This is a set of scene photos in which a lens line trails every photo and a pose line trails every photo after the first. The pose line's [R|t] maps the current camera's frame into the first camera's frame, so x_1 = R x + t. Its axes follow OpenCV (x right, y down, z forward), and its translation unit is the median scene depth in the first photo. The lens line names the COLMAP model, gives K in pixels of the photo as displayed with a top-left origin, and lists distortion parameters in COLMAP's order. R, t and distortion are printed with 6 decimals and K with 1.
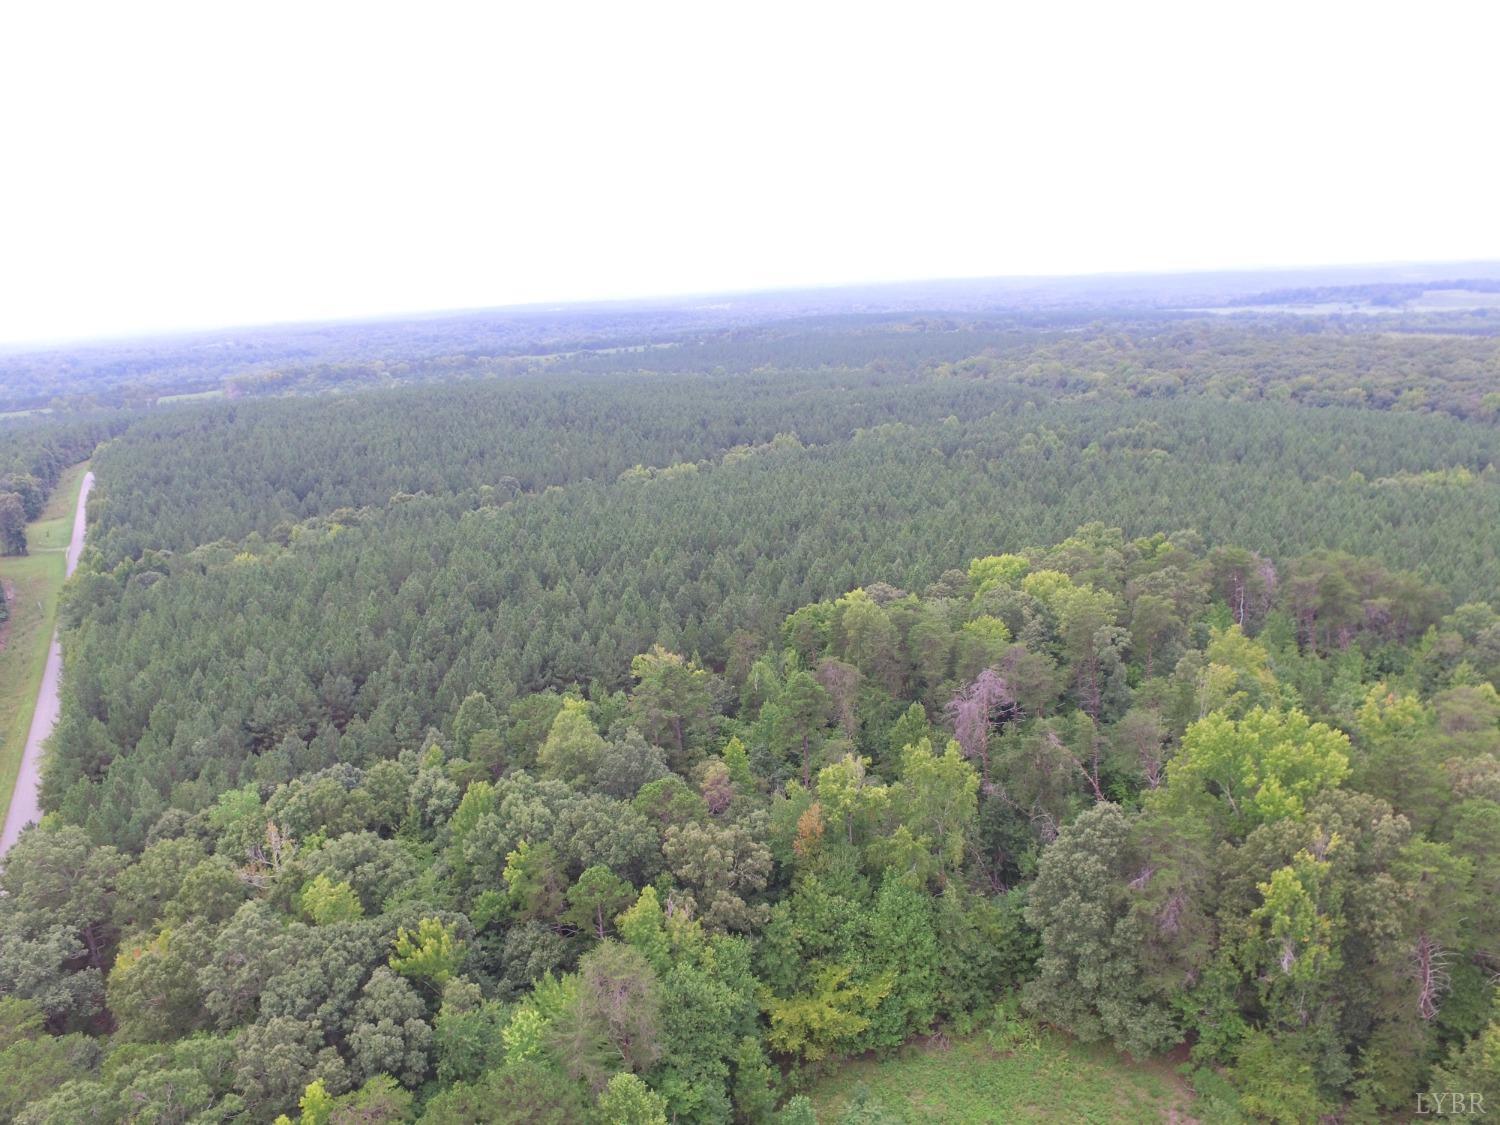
lens RADIAL K [[1011.1, 0, 756.4], [0, 1011.1, 548.5], [0, 0, 1]] dist [-0.124286, 0.092470]
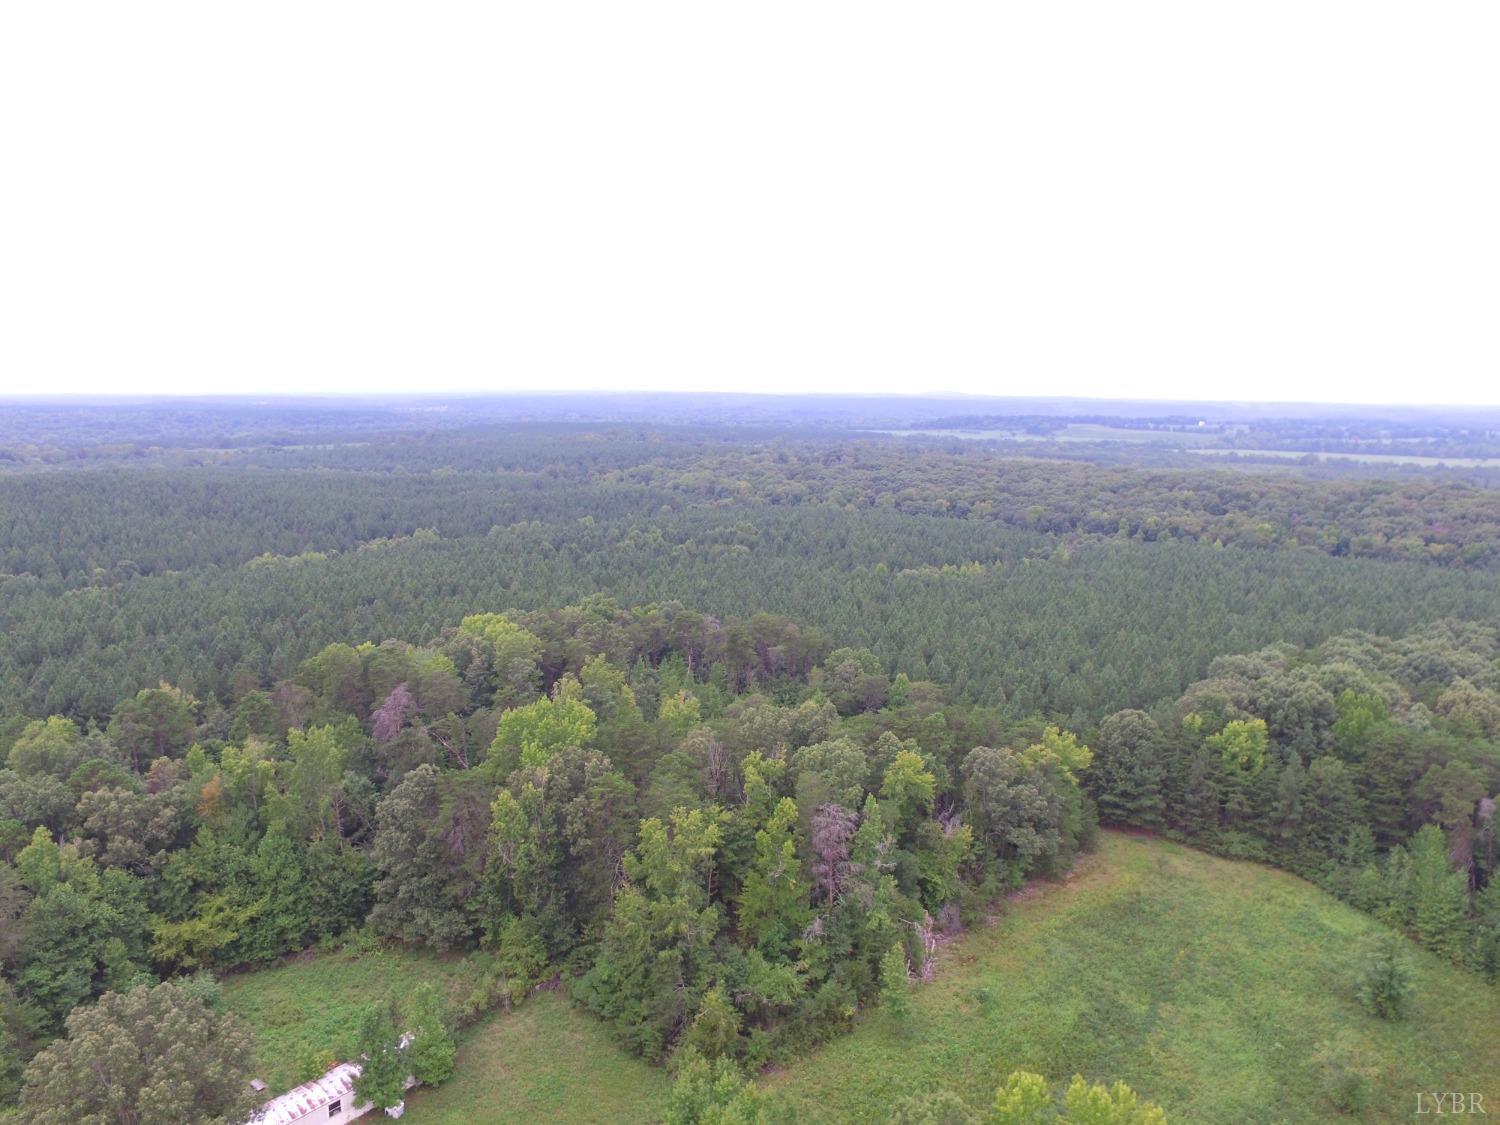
lens RADIAL K [[1011.1, 0, 756.4], [0, 1011.1, 548.5], [0, 0, 1]] dist [-0.124286, 0.092470]
pose [[0.963707, 0.020198, 0.266195, 0.331635], [0.008488, 0.994311, -0.106173, 0.084894], [-0.266826, 0.104579, 0.958054, -0.380759]]
